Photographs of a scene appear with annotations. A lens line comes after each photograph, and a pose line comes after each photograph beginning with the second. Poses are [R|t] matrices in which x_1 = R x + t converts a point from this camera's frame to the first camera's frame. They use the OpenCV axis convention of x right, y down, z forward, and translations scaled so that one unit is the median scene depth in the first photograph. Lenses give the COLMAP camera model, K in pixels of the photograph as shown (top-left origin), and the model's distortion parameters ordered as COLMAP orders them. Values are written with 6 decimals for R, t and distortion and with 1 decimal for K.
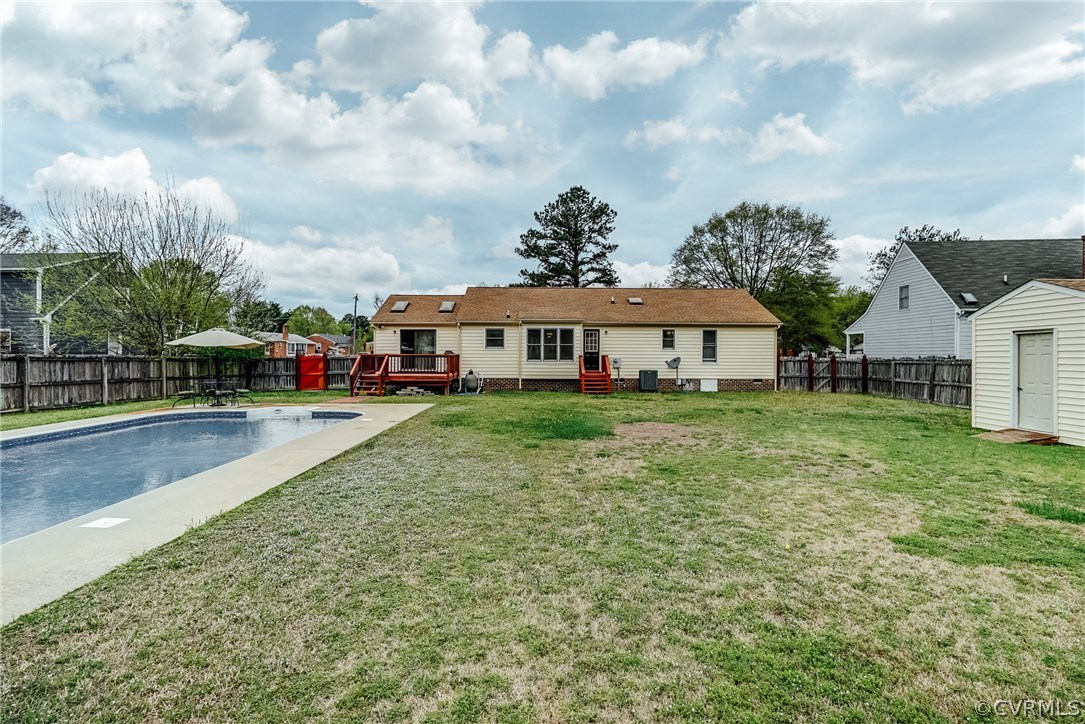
lens RADIAL K [[489.5, 0, 540.0], [0, 489.5, 361.8], [0, 0, 1]] dist [0.003147, 0.001563]
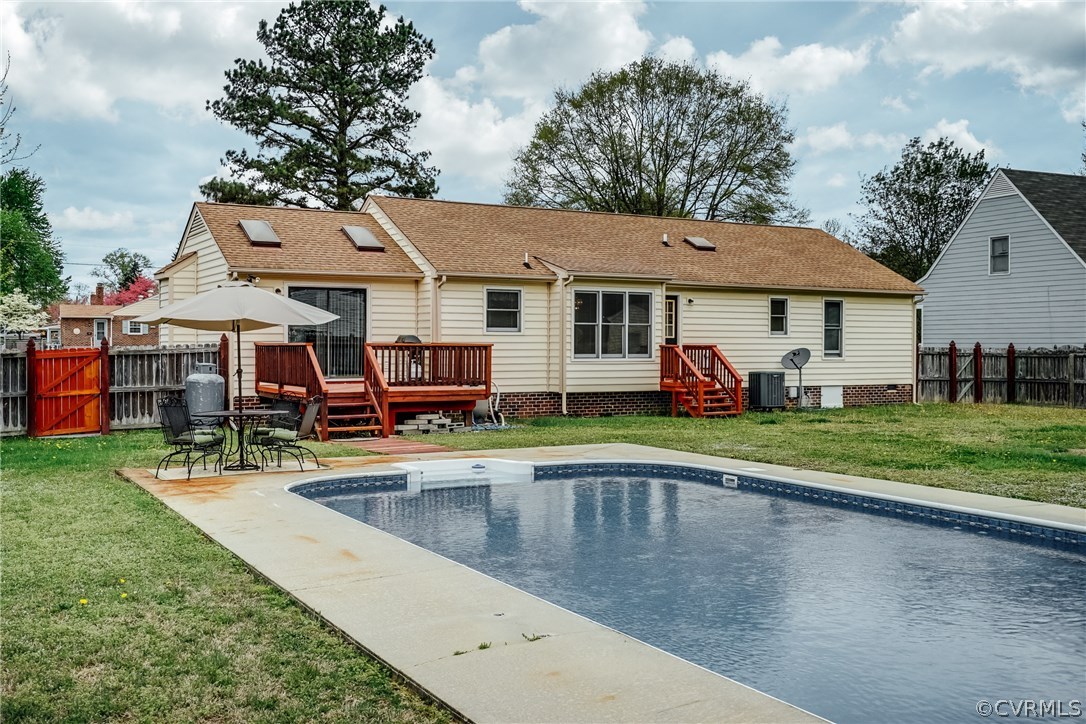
lens RADIAL K [[1082.5, 0, 532.0], [0, 1082.5, 361.4], [0, 0, 1]] dist [-0.009132, -0.006509]
pose [[0.878349, -0.008607, 0.477943, -0.574887], [0.007588, 0.999963, 0.004063, -0.001637], [-0.477960, 0.000058, 0.878382, 0.053164]]
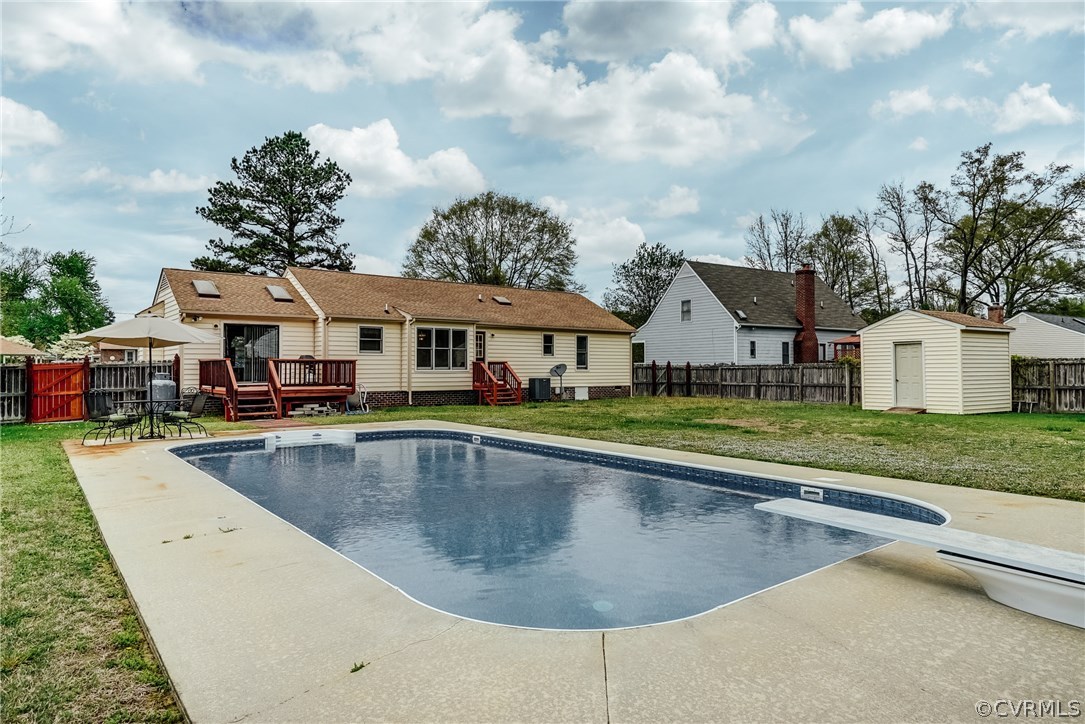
lens RADIAL K [[662.3, 0, 538.2], [0, 662.3, 364.7], [0, 0, 1]] dist [0.012285, -0.002405]
pose [[0.796313, -0.001121, 0.604884, -0.509157], [0.013091, 0.999796, -0.015381, 0.010511], [-0.604743, 0.020166, 0.796165, 0.019313]]
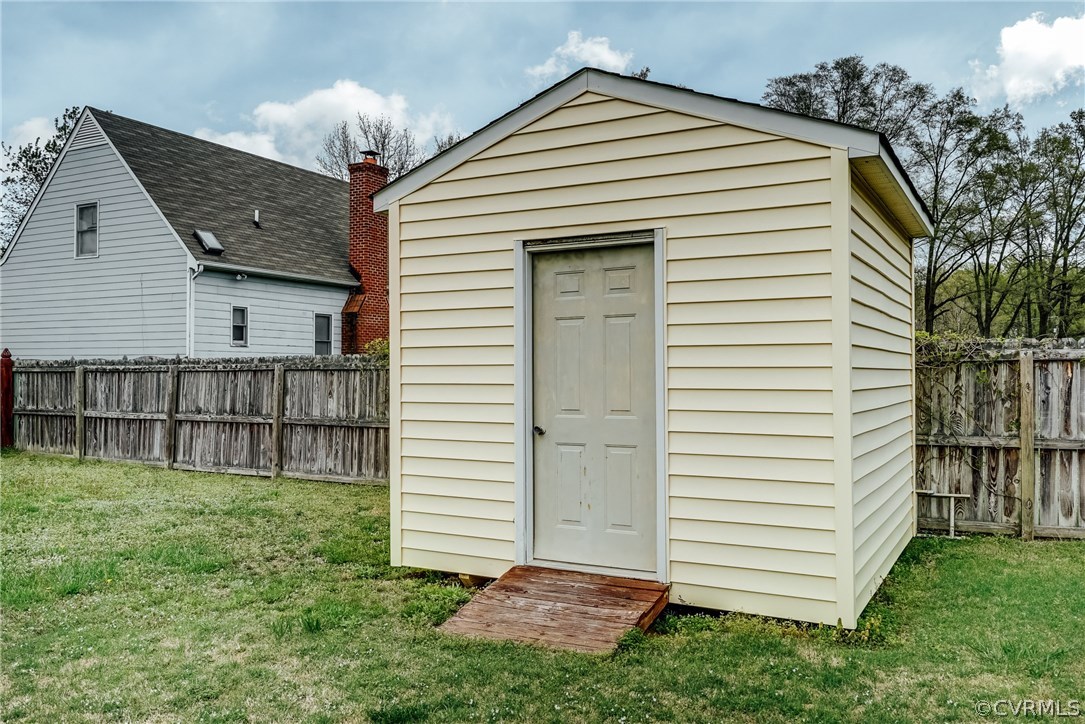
lens RADIAL K [[866.2, 0, 542.5], [0, 866.2, 362.0], [0, 0, 1]] dist [0.002922, 0.001891]
pose [[0.404782, 0.009825, 0.914361, 0.216298], [0.009395, 0.999845, -0.014903, 0.008880], [-0.914365, 0.014623, 0.404626, 0.349150]]
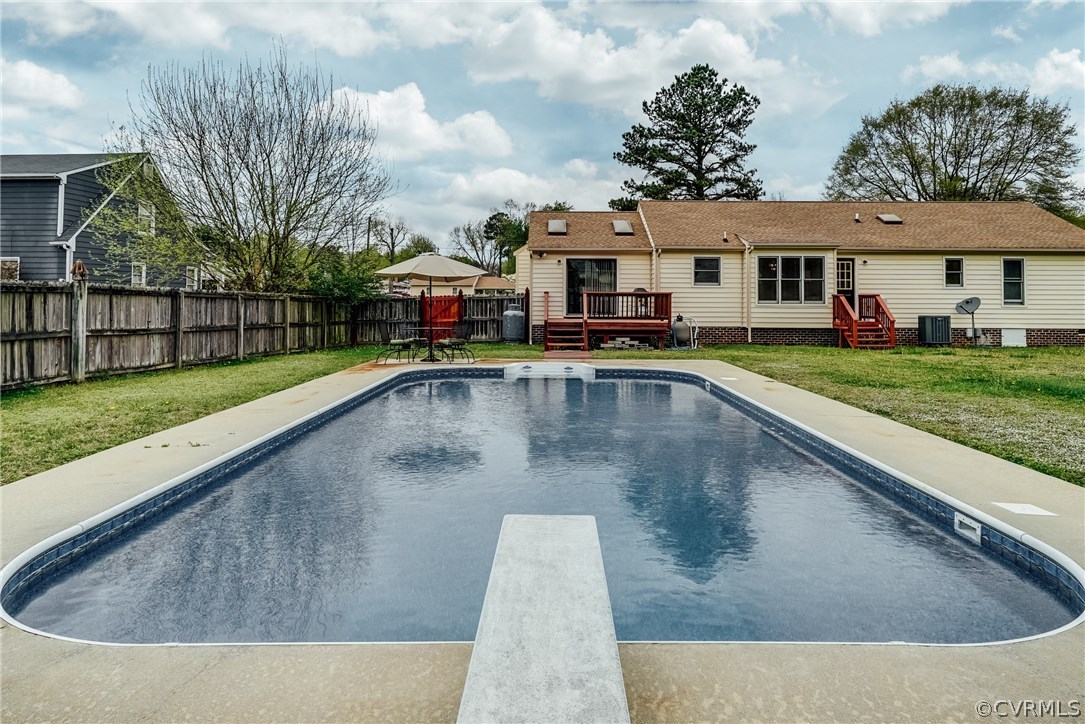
lens RADIAL K [[682.1, 0, 545.7], [0, 682.1, 282.8], [0, 0, 1]] dist [0.018518, -0.002301]
pose [[0.999913, 0.001361, -0.013104, -0.313136], [-0.001905, 0.999132, -0.041609, 0.011431], [0.013036, 0.041630, 0.999048, 0.006411]]
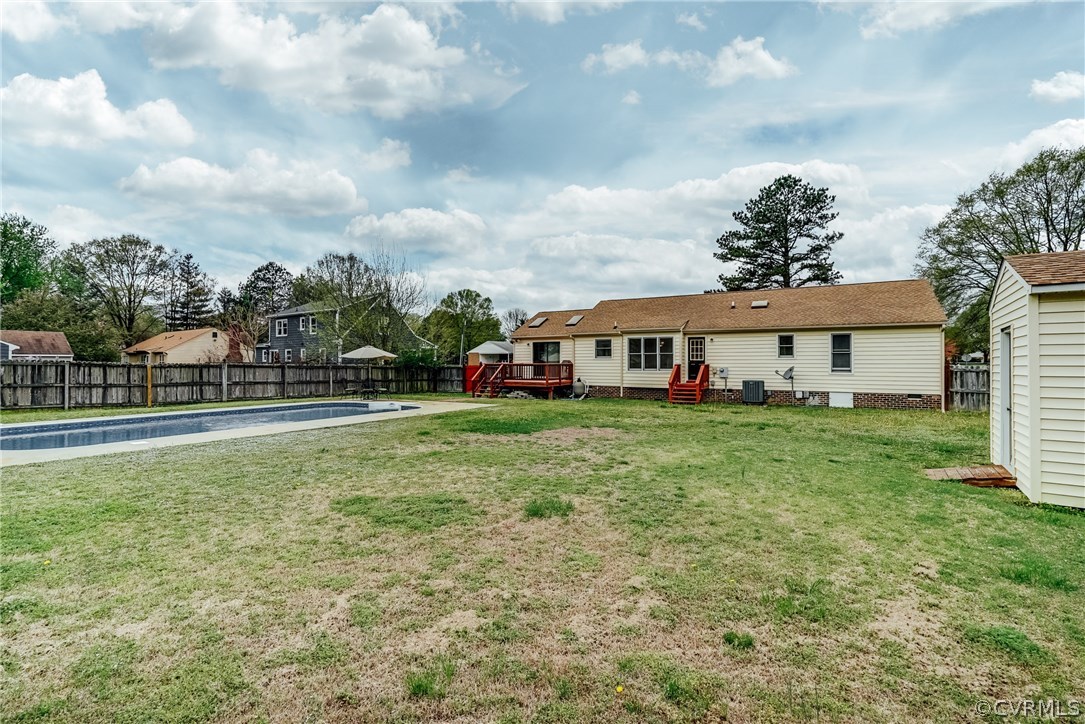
lens RADIAL K [[489.5, 0, 540.0], [0, 489.5, 361.8], [0, 0, 1]] dist [0.003147, 0.001563]
pose [[0.856658, -0.004254, -0.515868, 0.338742], [-0.006030, 0.999815, -0.018259, 0.001430], [0.515850, 0.018752, 0.856474, 0.017607]]
